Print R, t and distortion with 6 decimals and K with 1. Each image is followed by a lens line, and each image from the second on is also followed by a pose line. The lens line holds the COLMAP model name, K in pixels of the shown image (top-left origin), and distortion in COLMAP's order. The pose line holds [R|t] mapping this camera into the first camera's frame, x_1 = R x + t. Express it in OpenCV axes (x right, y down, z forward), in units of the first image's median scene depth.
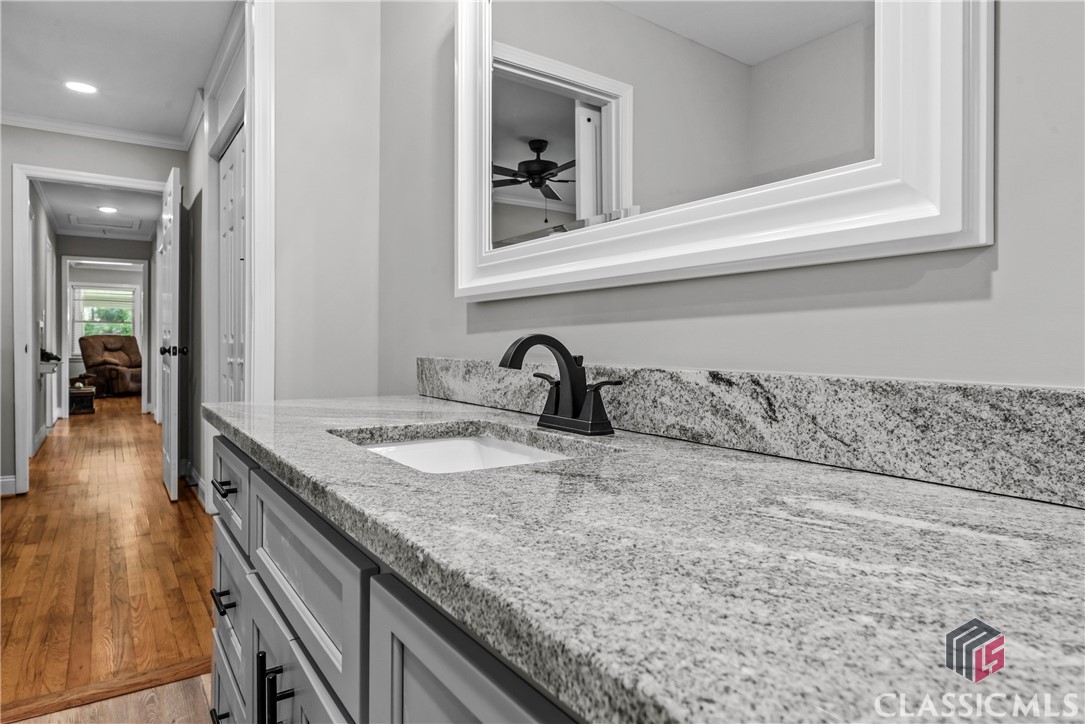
lens RADIAL K [[630.6, 0, 539.0], [0, 630.6, 354.0], [0, 0, 1]] dist [-0.002044, -0.000739]
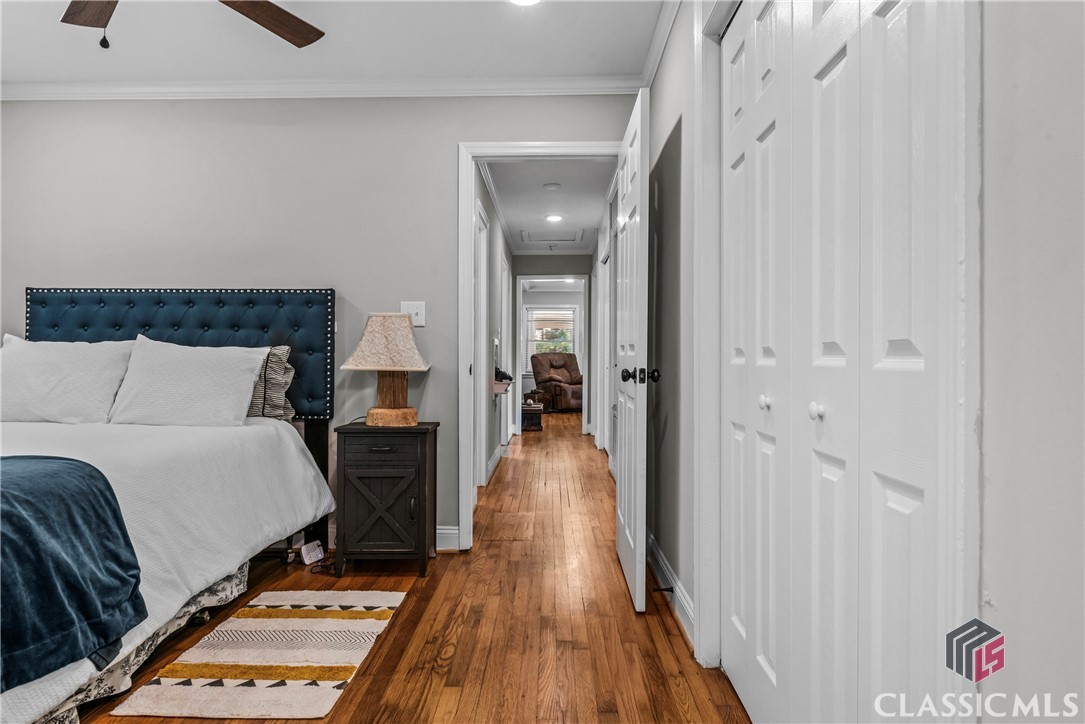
lens RADIAL K [[630.6, 0, 539.0], [0, 630.6, 354.0], [0, 0, 1]] dist [-0.002044, -0.000739]
pose [[0.812631, -0.009457, -0.582701, -0.134446], [-0.005153, 0.999713, -0.023411, -0.005266], [0.582755, 0.022027, 0.812349, 0.194473]]
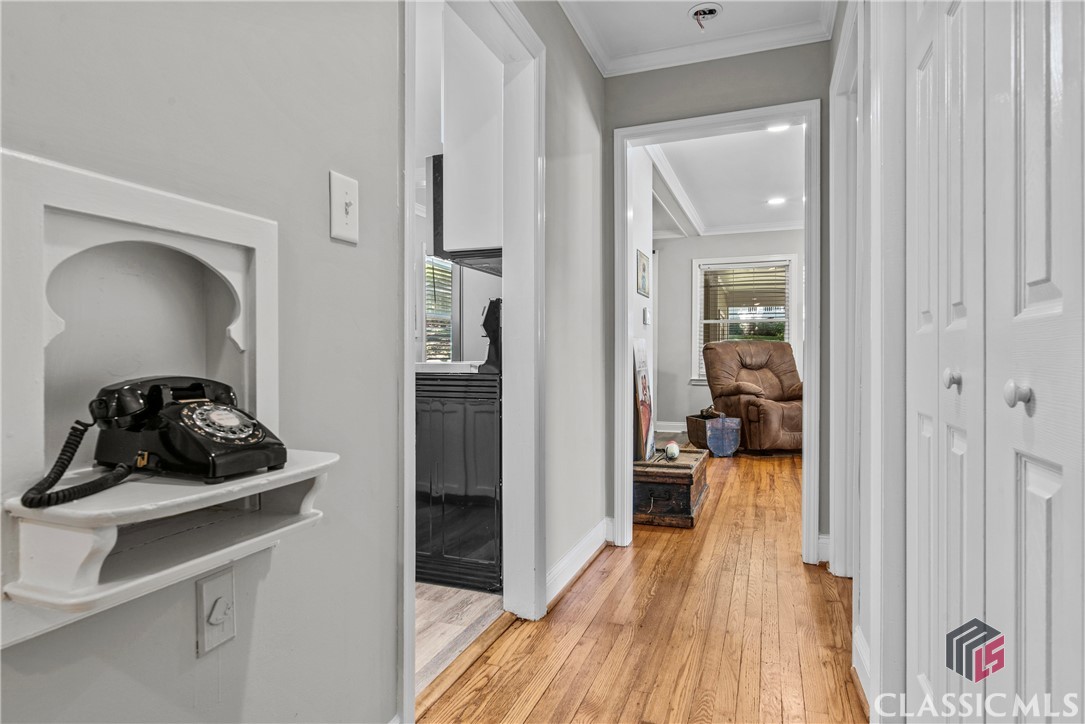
lens RADIAL K [[630.6, 0, 539.0], [0, 630.6, 354.0], [0, 0, 1]] dist [-0.002044, -0.000739]
pose [[0.579058, -0.010203, -0.815222, -0.479329], [-0.008089, 0.999801, -0.018259, -0.009303], [0.815246, 0.017167, 0.578860, 0.756477]]
